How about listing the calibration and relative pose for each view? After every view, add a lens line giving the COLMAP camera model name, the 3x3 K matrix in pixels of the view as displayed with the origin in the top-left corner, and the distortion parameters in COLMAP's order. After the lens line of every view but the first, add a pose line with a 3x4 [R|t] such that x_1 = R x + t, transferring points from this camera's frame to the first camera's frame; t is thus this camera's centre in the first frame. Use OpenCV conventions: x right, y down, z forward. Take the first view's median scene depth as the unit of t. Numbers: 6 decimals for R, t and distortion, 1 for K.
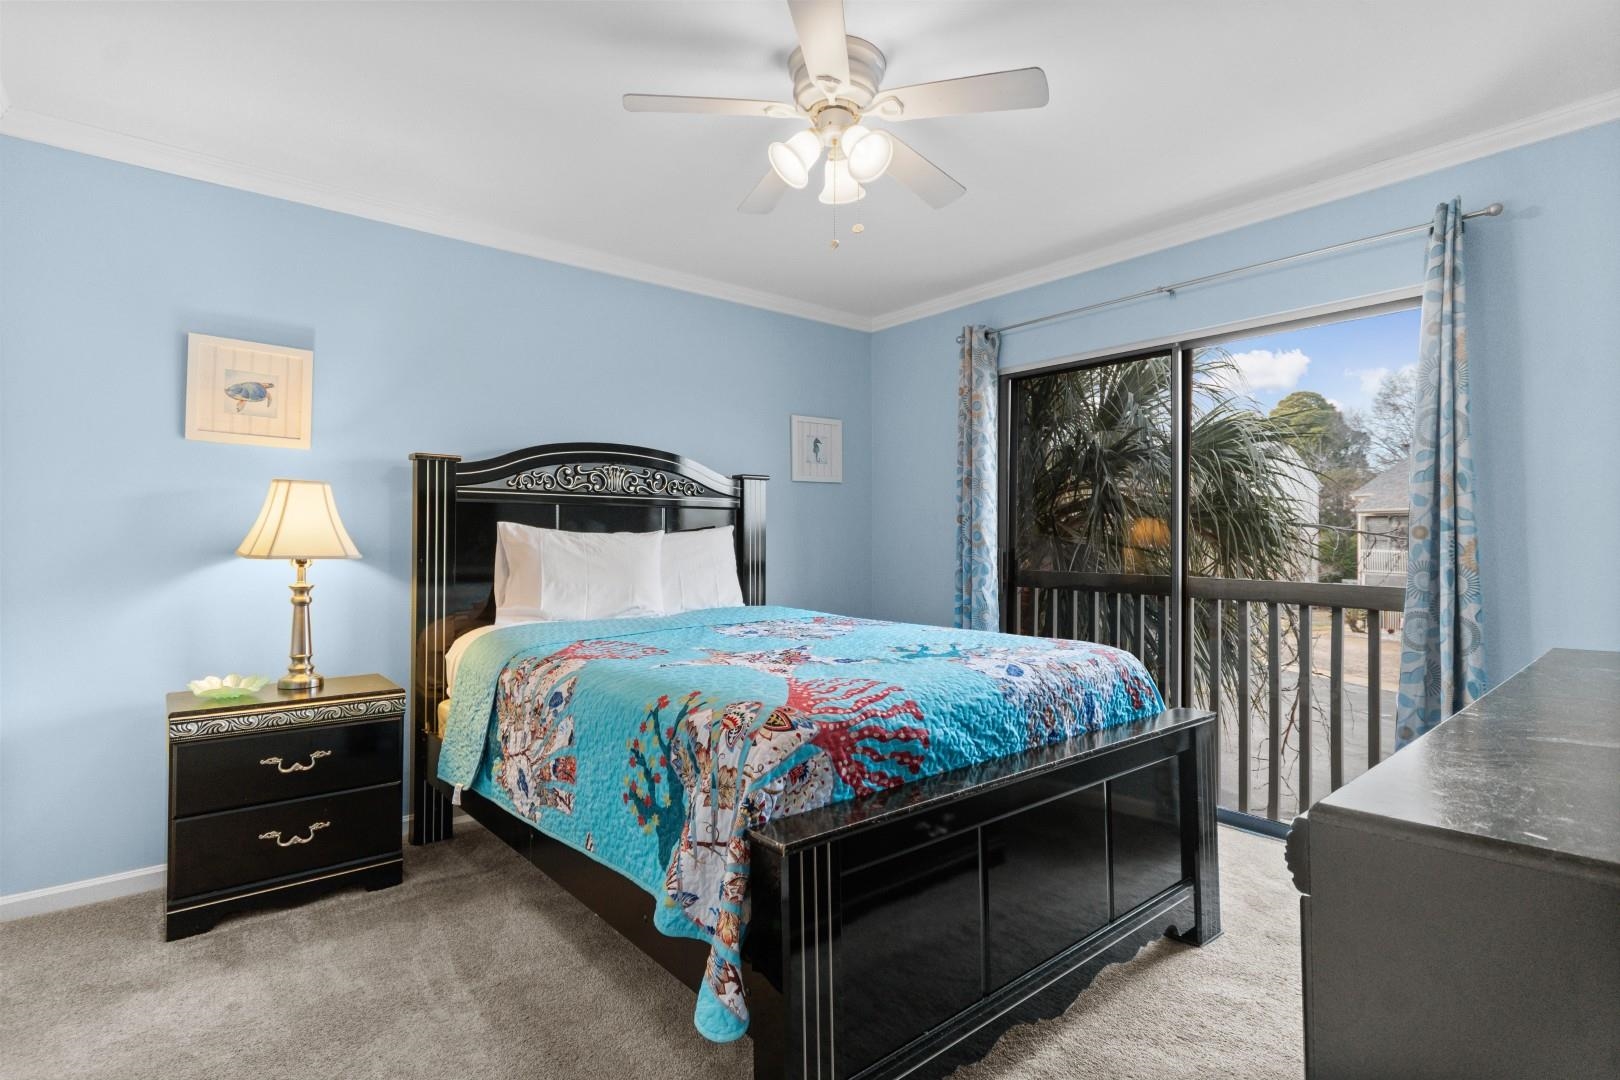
lens RADIAL K [[789.7, 0, 809.3], [0, 789.7, 536.5], [0, 0, 1]] dist [0.002740, -0.001745]
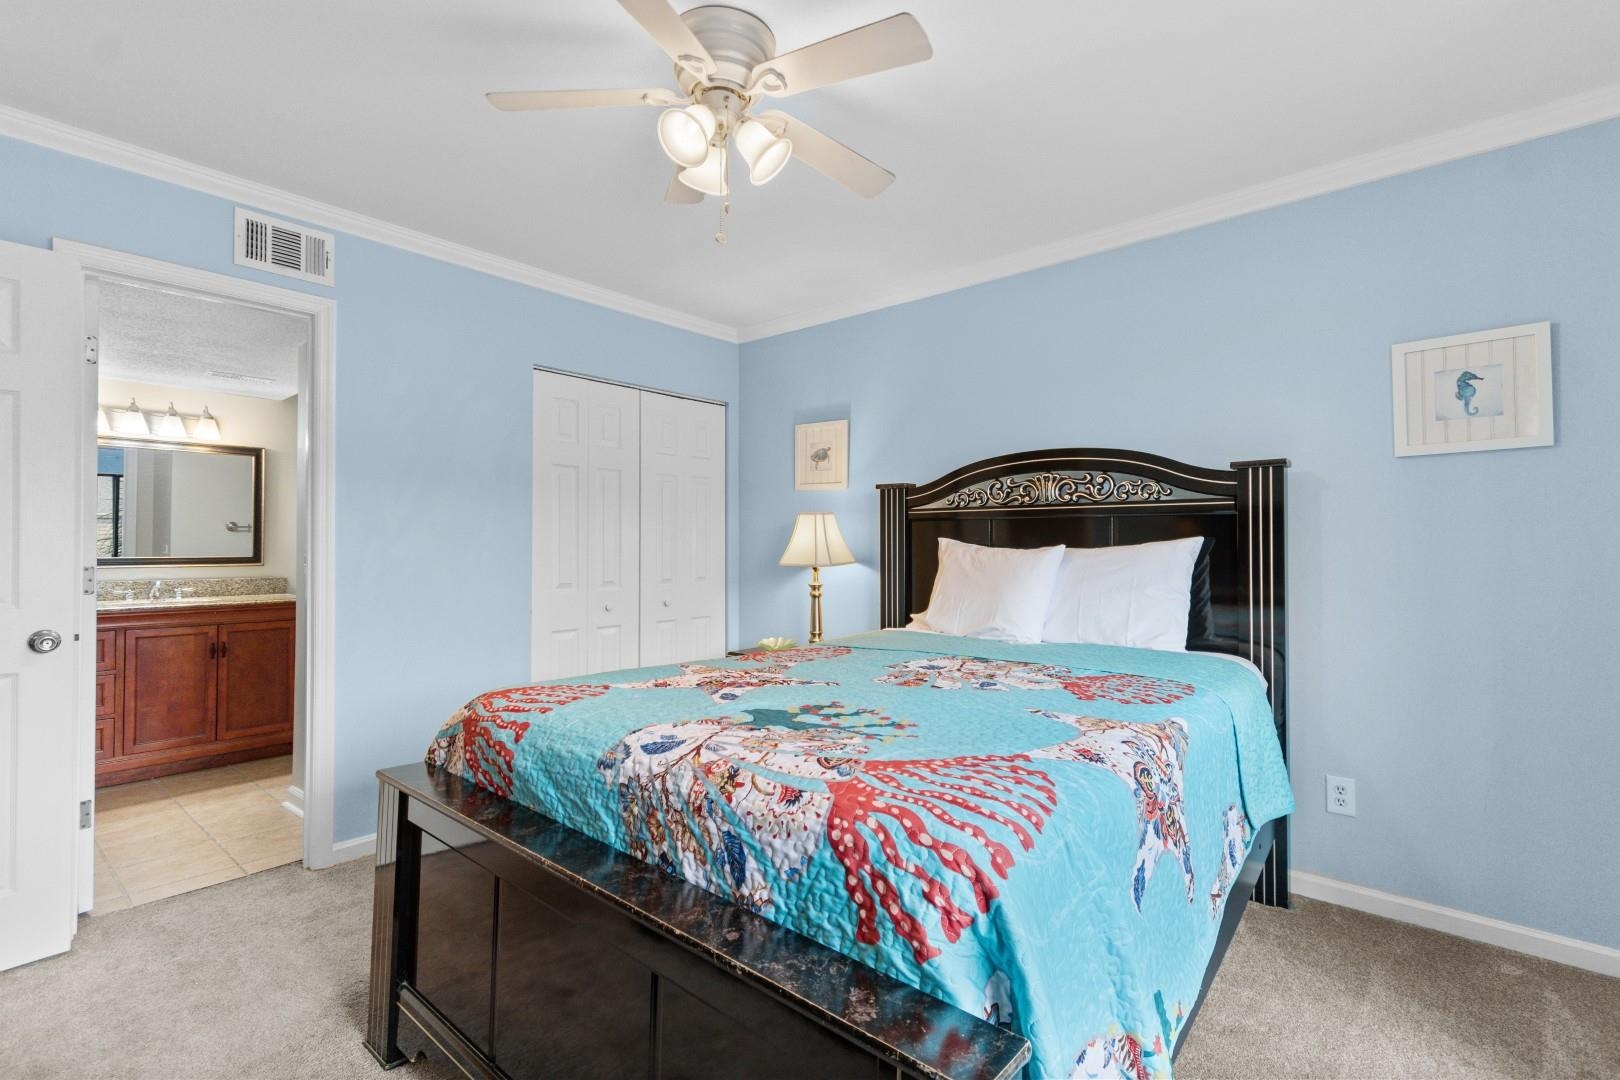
lens RADIAL K [[741.2, 0, 813.4], [0, 741.2, 534.6], [0, 0, 1]] dist [0.001529, 0.000114]
pose [[0.168217, -0.014470, -0.985644, 0.691415], [0.004334, 0.999893, -0.013940, -0.010351], [0.985740, -0.001927, 0.168262, 0.740764]]
